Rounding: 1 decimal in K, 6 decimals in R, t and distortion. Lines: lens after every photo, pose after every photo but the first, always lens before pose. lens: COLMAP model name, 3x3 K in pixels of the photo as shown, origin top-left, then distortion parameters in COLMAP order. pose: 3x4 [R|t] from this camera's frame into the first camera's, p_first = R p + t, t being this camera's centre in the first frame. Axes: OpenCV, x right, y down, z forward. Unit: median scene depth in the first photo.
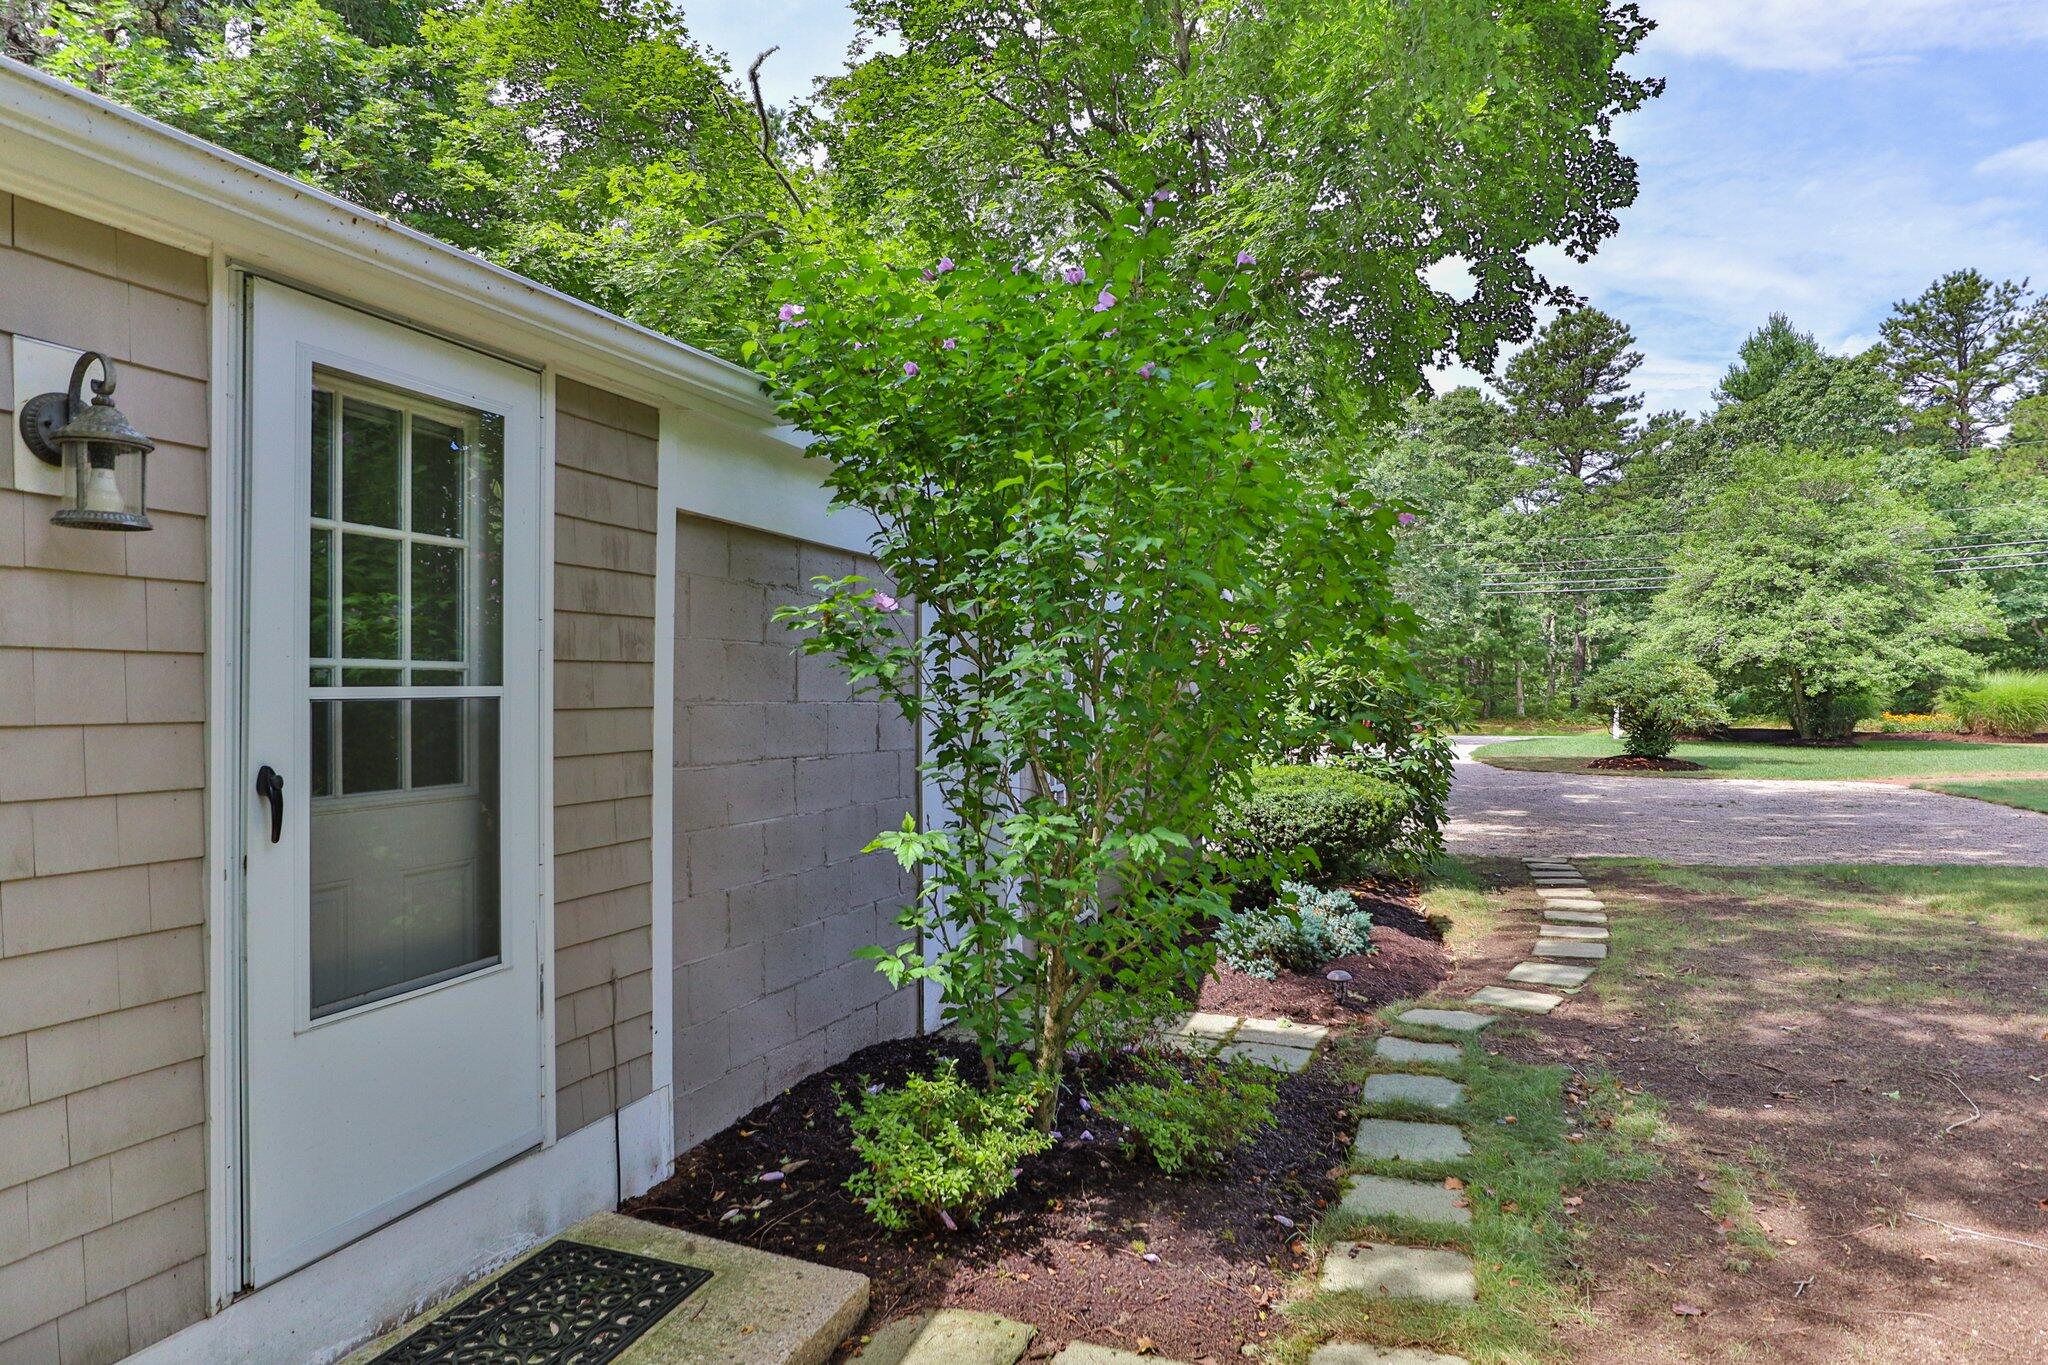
lens RADIAL K [[1187.3, 0, 1010.7], [0, 1187.3, 683.6], [0, 0, 1]] dist [-0.027895, 0.010168]
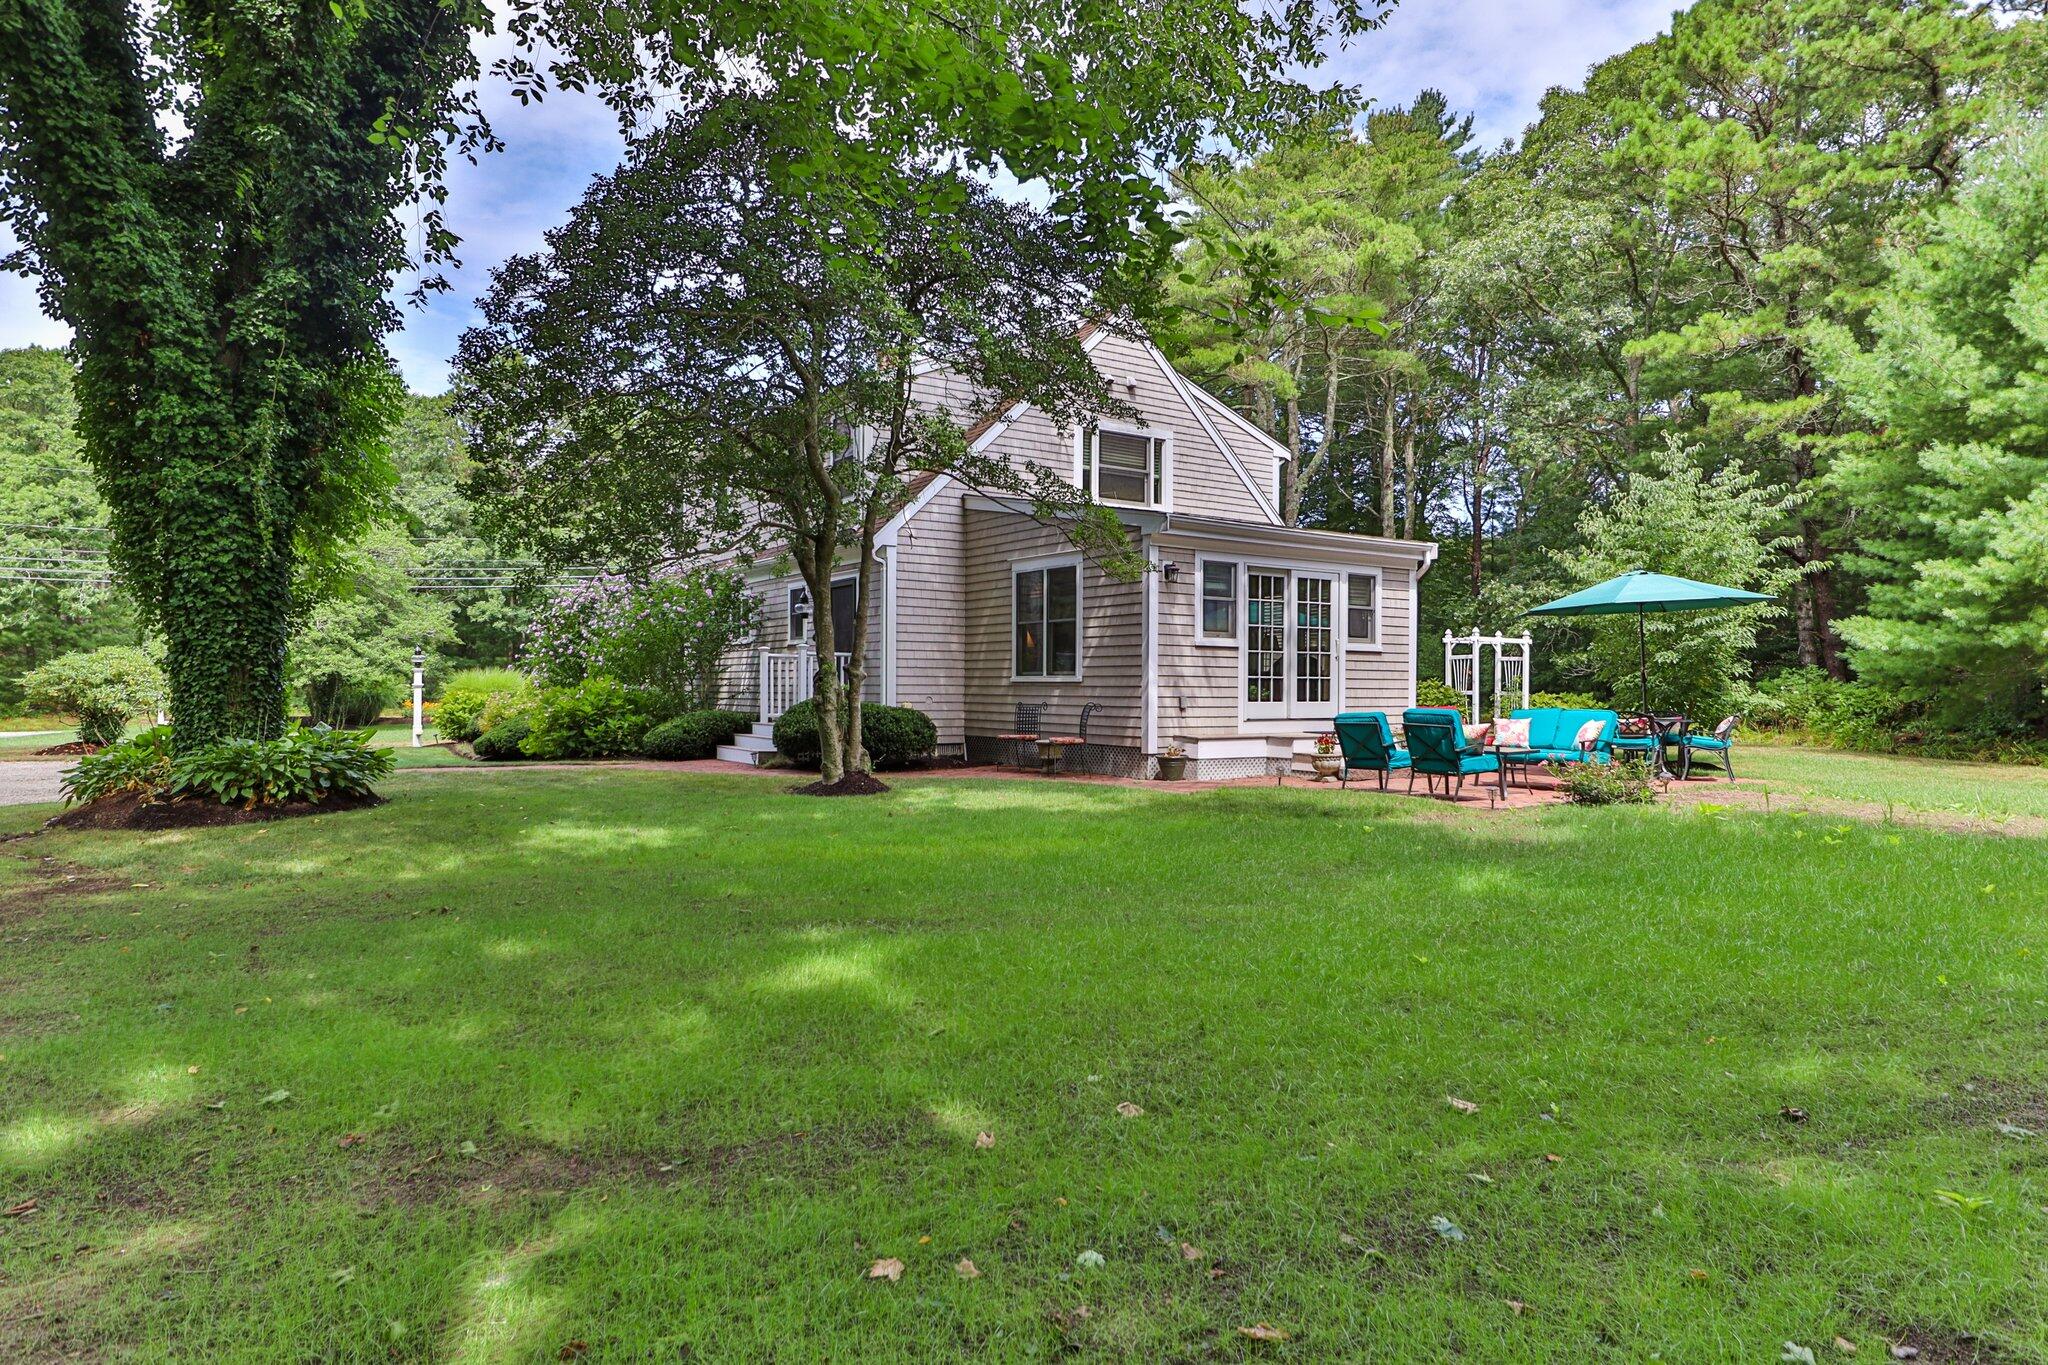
lens RADIAL K [[1187.3, 0, 1012.3], [0, 1187.3, 700.8], [0, 0, 1]] dist [-0.027895, 0.010168]
pose [[0.556415, -0.009679, 0.830848, 0.060226], [-0.010370, 0.999773, 0.018592, -0.002978], [-0.830840, -0.018960, 0.556188, -0.163214]]
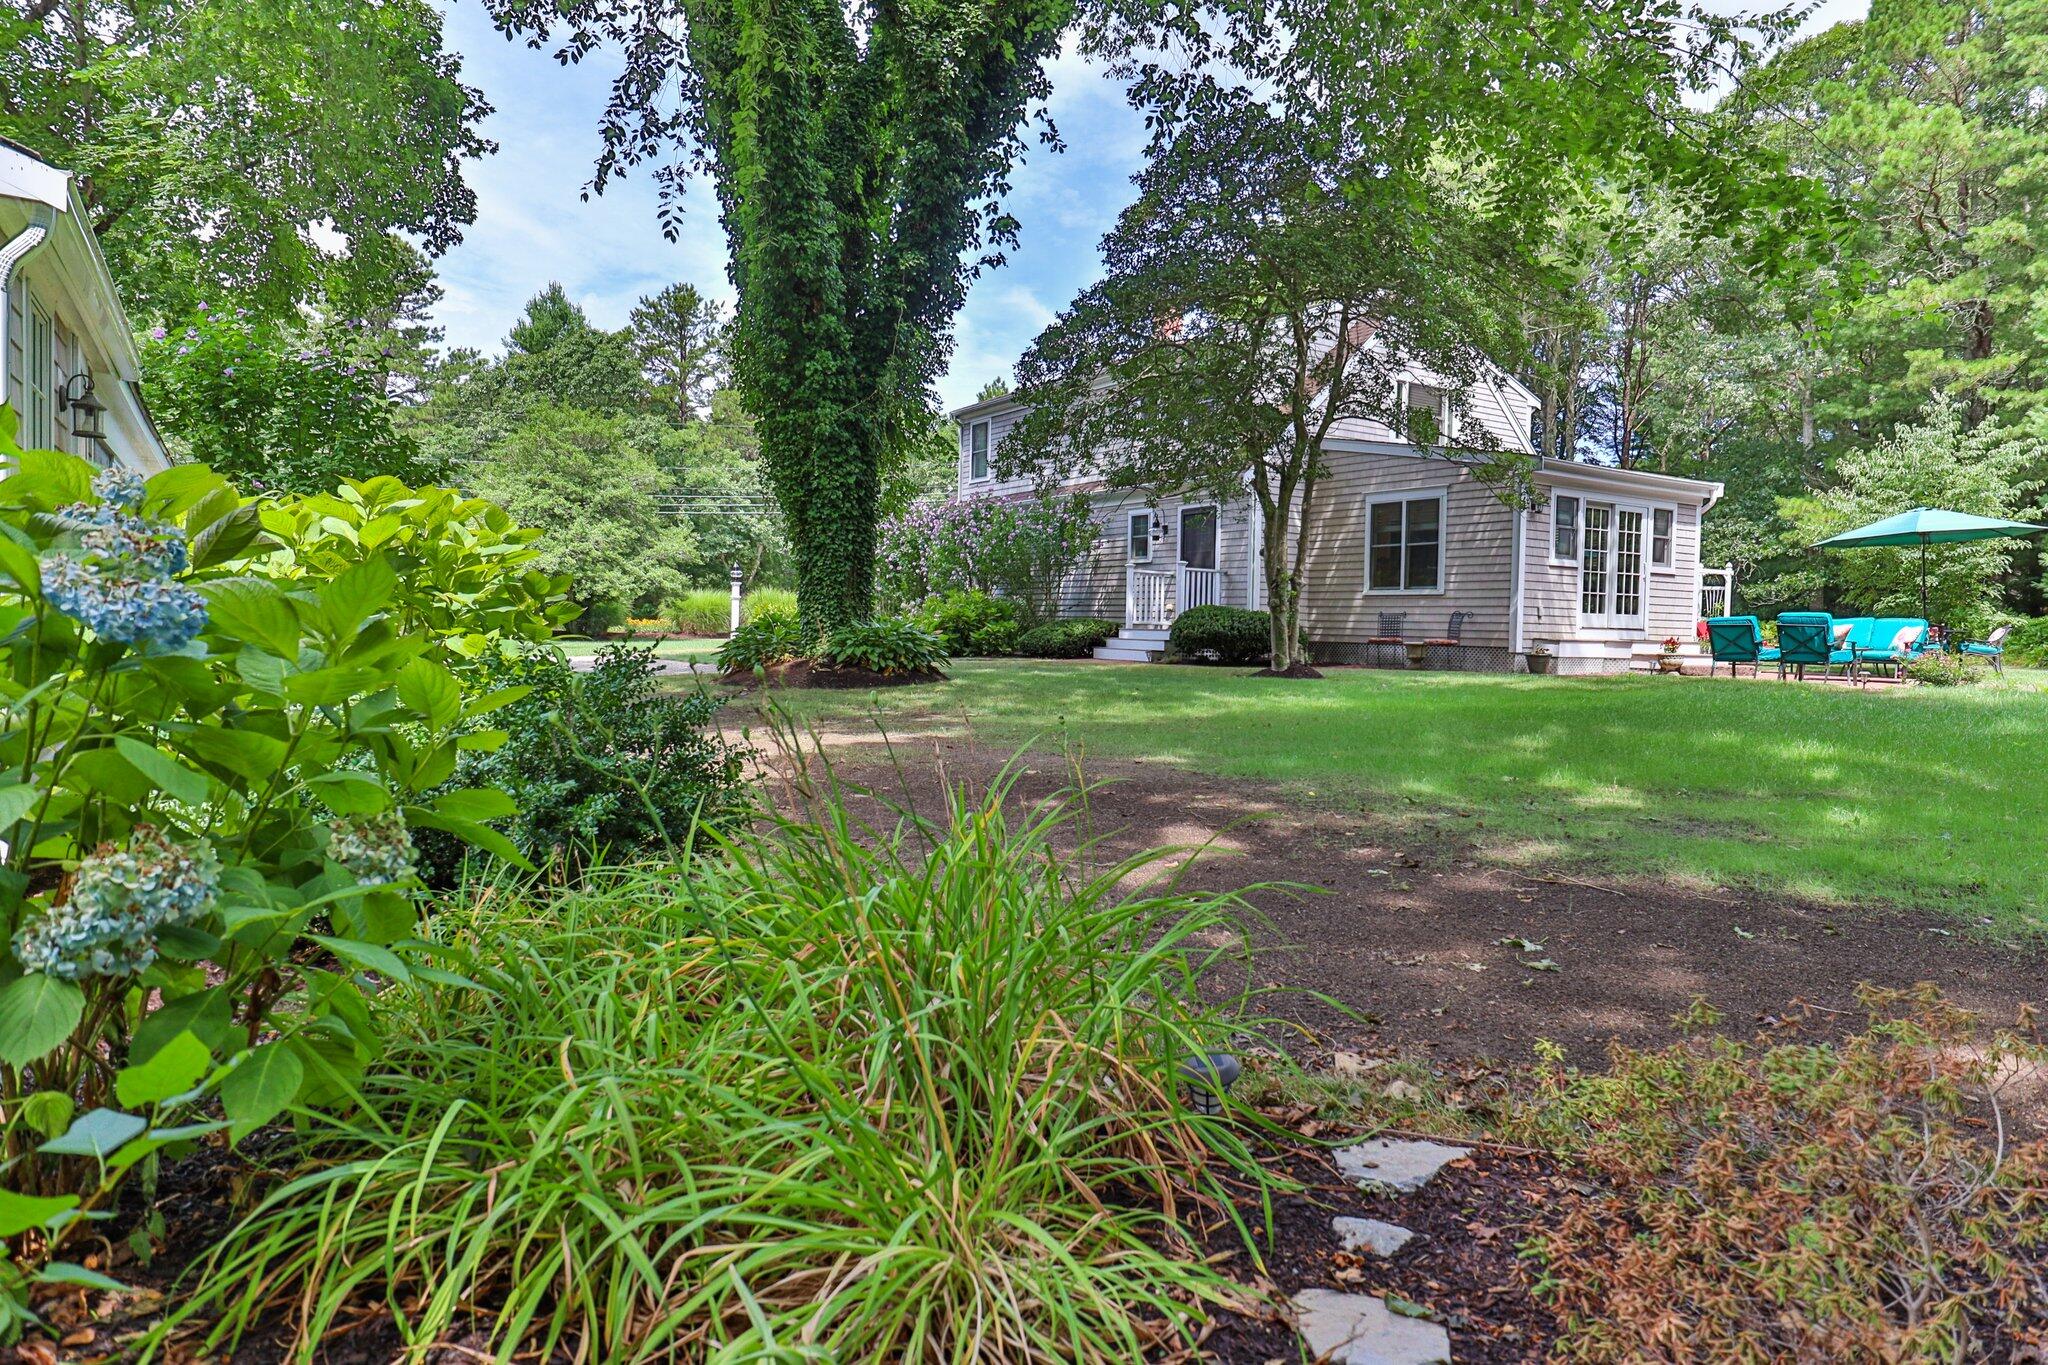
lens RADIAL K [[1187.3, 0, 1023.4], [0, 1187.3, 669.4], [0, 0, 1]] dist [-0.027895, 0.010168]
pose [[0.572908, -0.023843, 0.819273, -0.072995], [-0.024445, 0.998635, 0.046157, 0.009155], [-0.819255, -0.046471, 0.571543, -0.101608]]
